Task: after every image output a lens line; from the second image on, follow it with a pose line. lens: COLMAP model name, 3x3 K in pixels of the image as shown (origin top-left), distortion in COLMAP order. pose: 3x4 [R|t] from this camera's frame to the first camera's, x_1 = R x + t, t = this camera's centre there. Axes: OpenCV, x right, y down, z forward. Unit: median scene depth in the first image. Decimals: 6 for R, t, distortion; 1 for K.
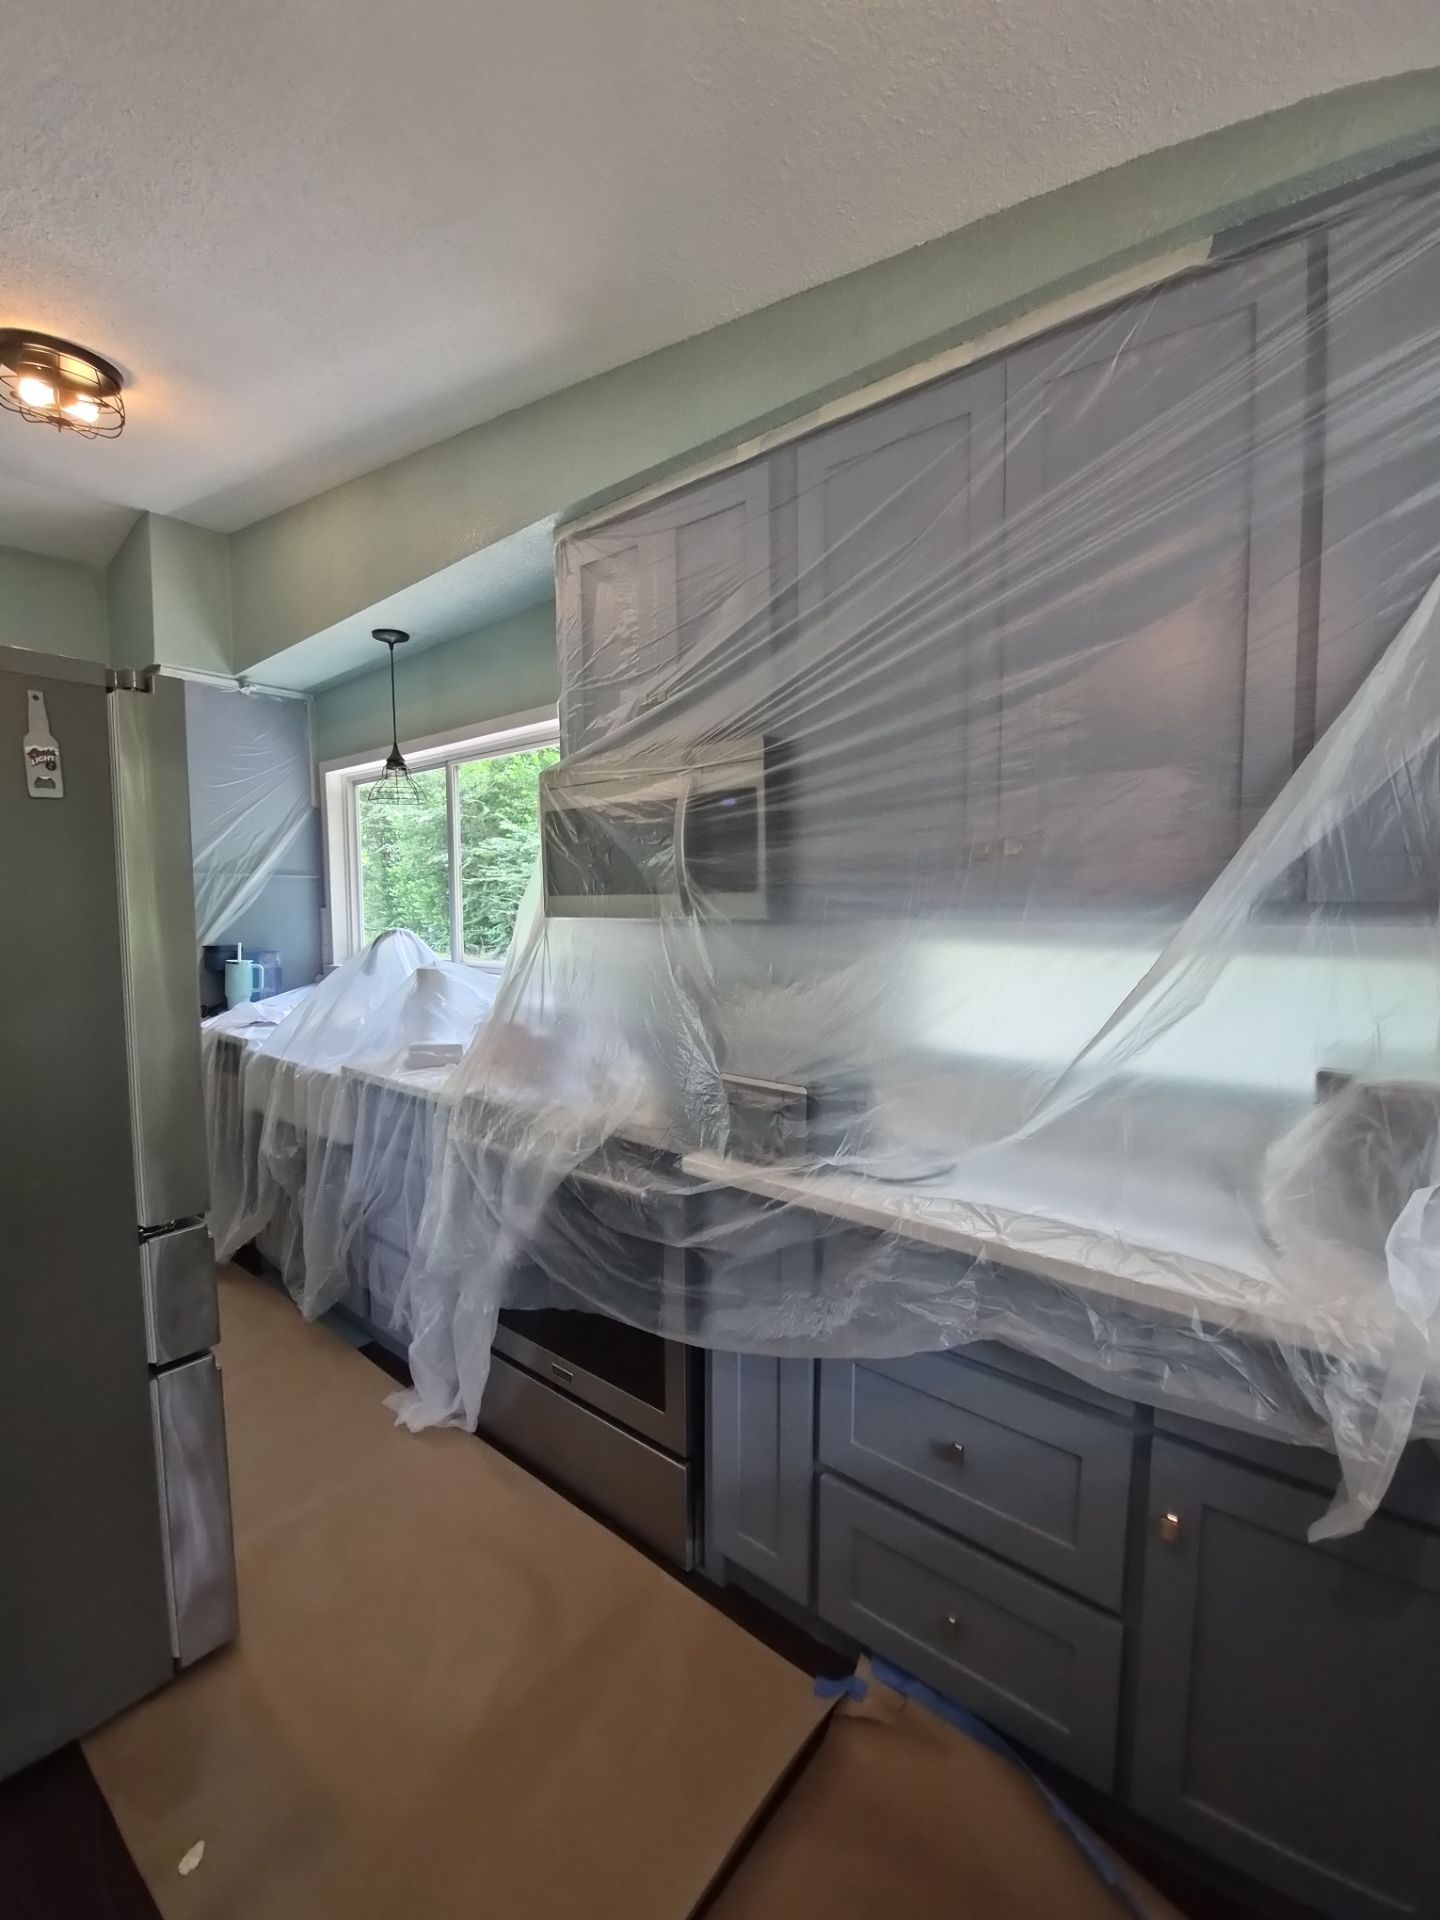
lens RADIAL K [[784.0, 0, 730.1], [0, 784.0, 958.1], [0, 0, 1]] dist [-0.019121, -0.002244]
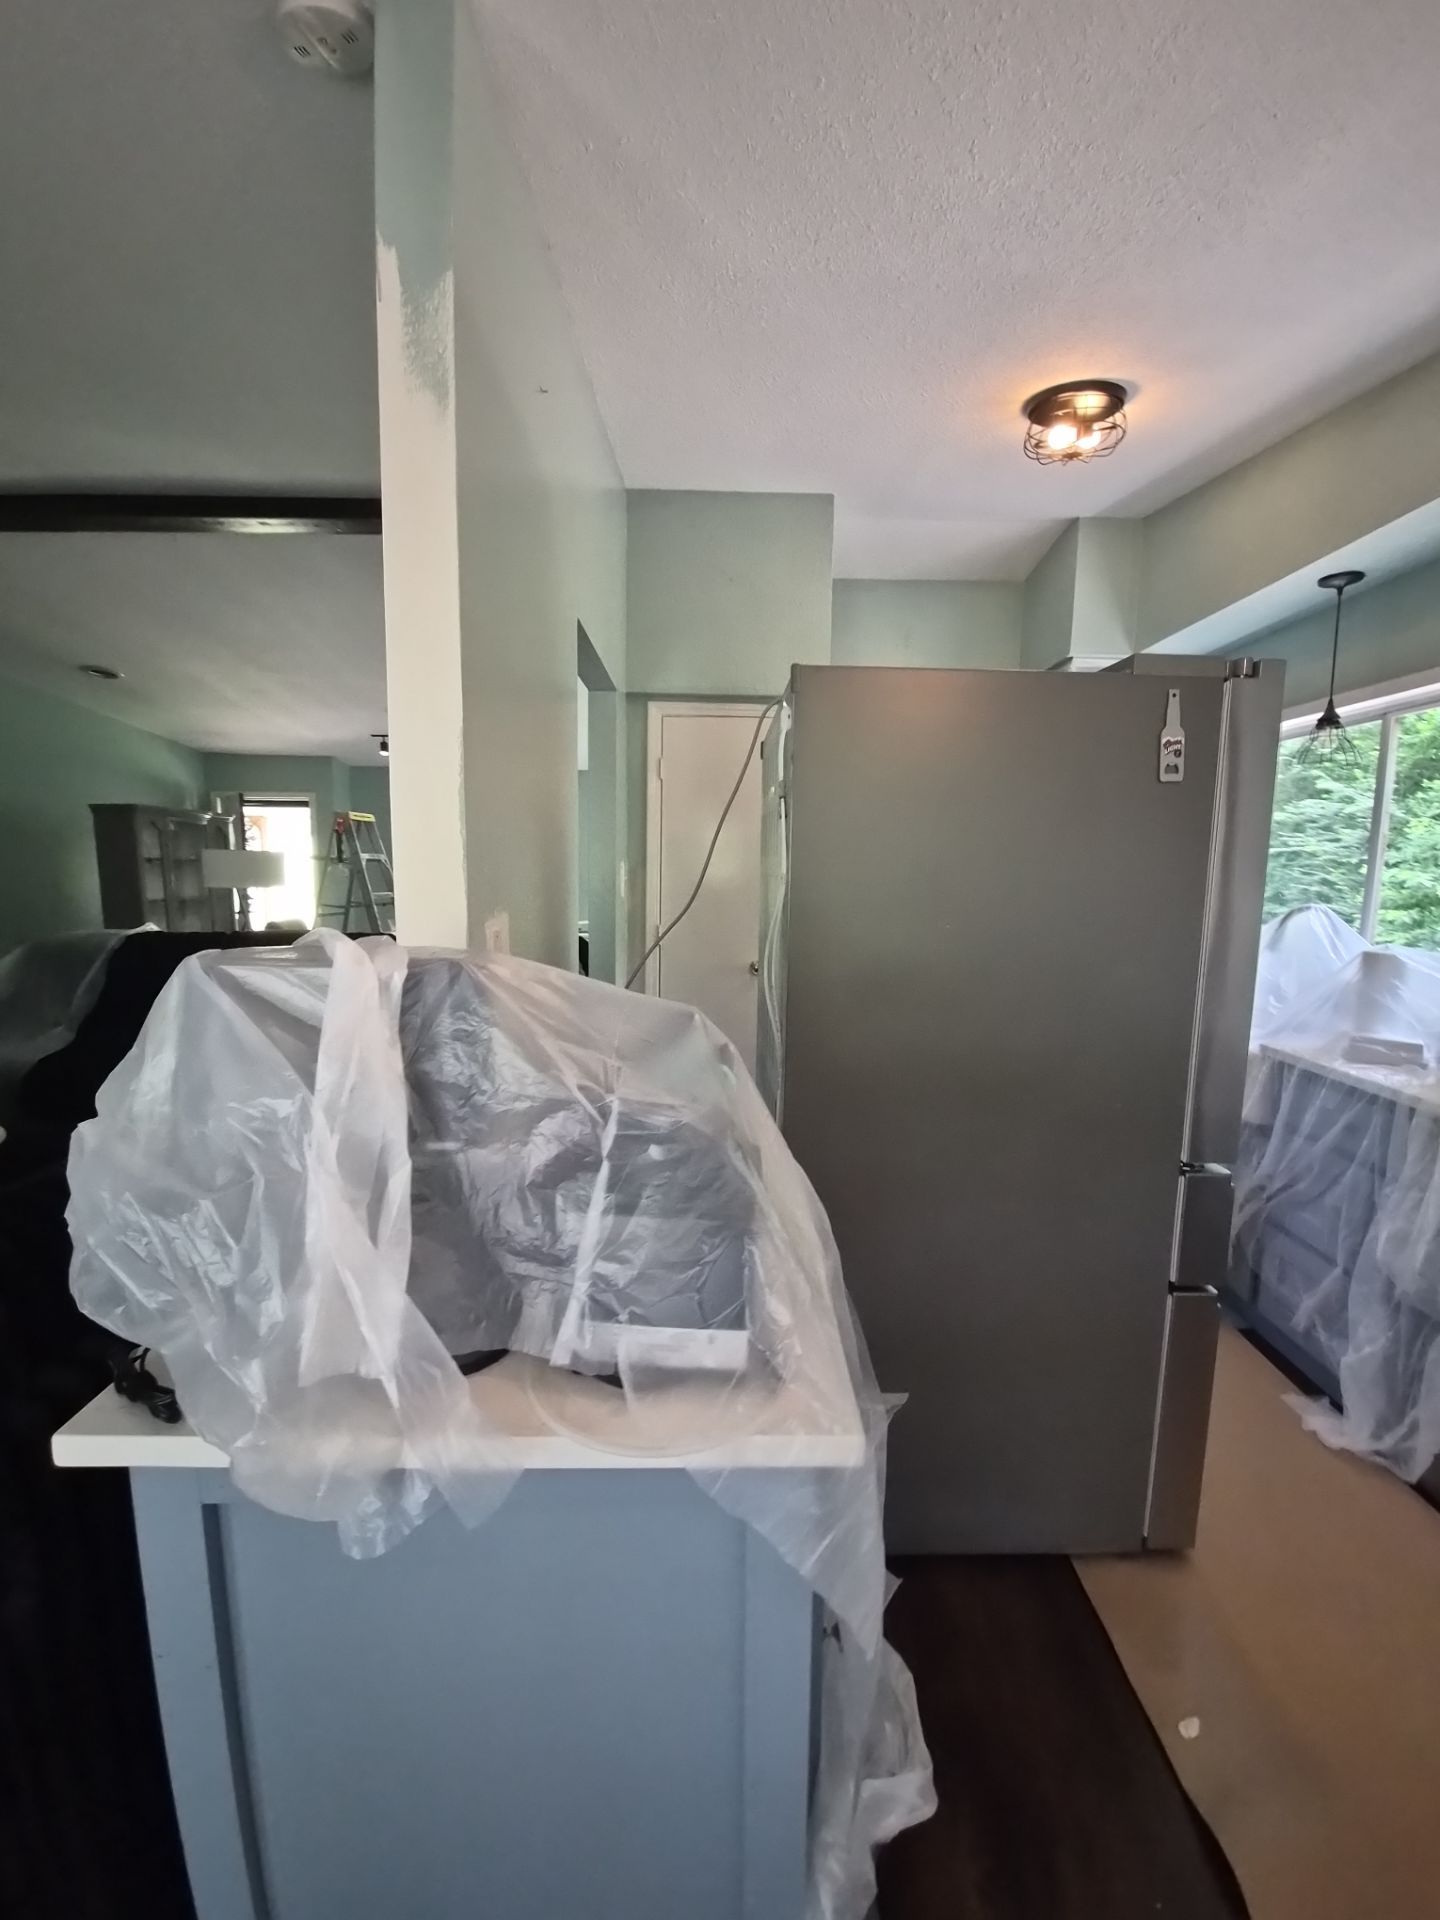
lens RADIAL K [[784.0, 0, 729.6], [0, 784.0, 961.9], [0, 0, 1]] dist [-0.019121, -0.002244]
pose [[0.630117, 0.109233, -0.768779, -0.187351], [-0.075168, 0.993987, 0.079621, 0.009392], [0.772853, 0.007617, 0.634539, -0.129509]]
